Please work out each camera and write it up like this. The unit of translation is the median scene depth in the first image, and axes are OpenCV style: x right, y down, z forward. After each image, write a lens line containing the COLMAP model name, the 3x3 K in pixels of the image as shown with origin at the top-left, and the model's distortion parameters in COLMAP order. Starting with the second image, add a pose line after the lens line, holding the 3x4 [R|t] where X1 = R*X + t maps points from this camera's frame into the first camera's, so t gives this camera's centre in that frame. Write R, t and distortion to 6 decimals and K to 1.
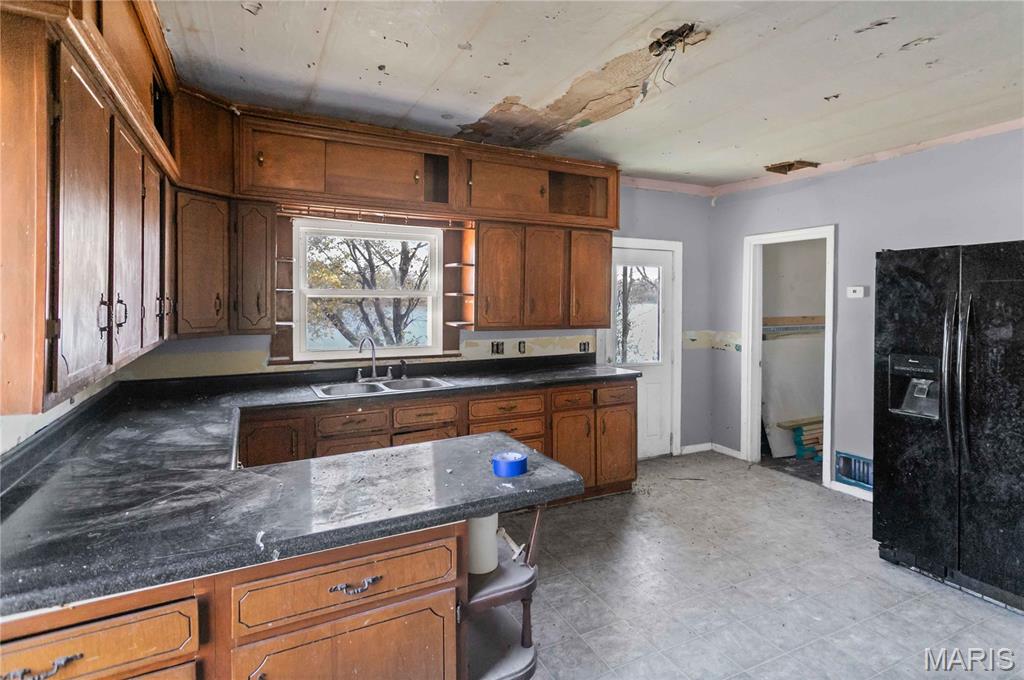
lens RADIAL K [[507.7, 0, 512.1], [0, 507.7, 302.9], [0, 0, 1]] dist [-0.000913, 0.000259]
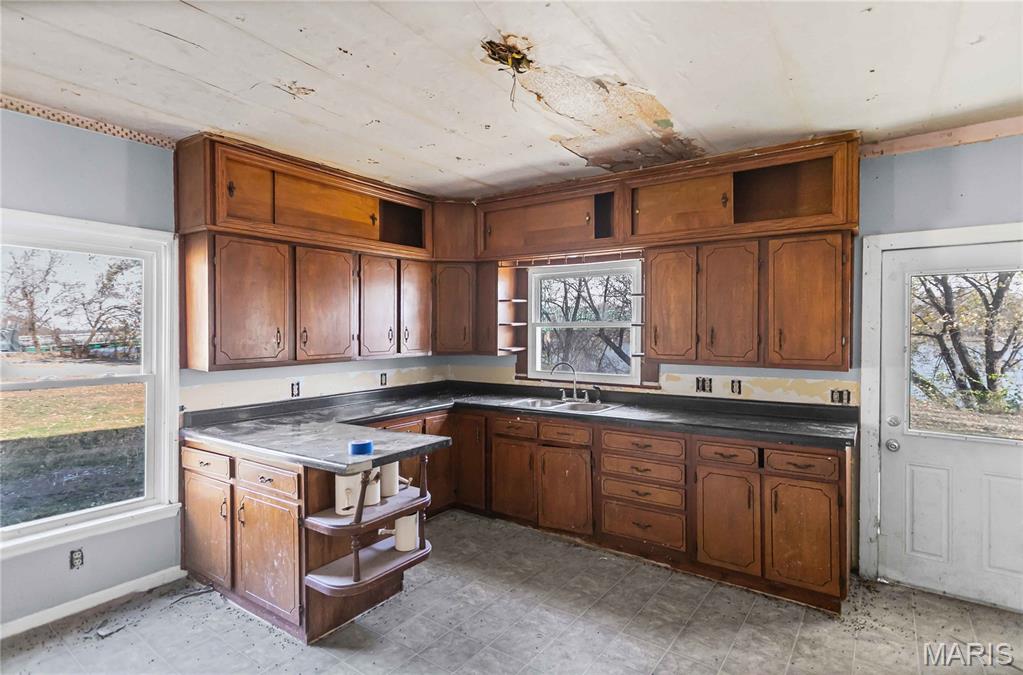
lens RADIAL K [[521.5, 0, 538.7], [0, 521.5, 326.5], [0, 0, 1]] dist [-0.001389, 0.000349]
pose [[0.489100, -0.009845, -0.872172, 0.680380], [-0.003463, 0.999906, -0.013229, 0.000283], [0.872221, 0.009491, 0.489020, 0.330669]]
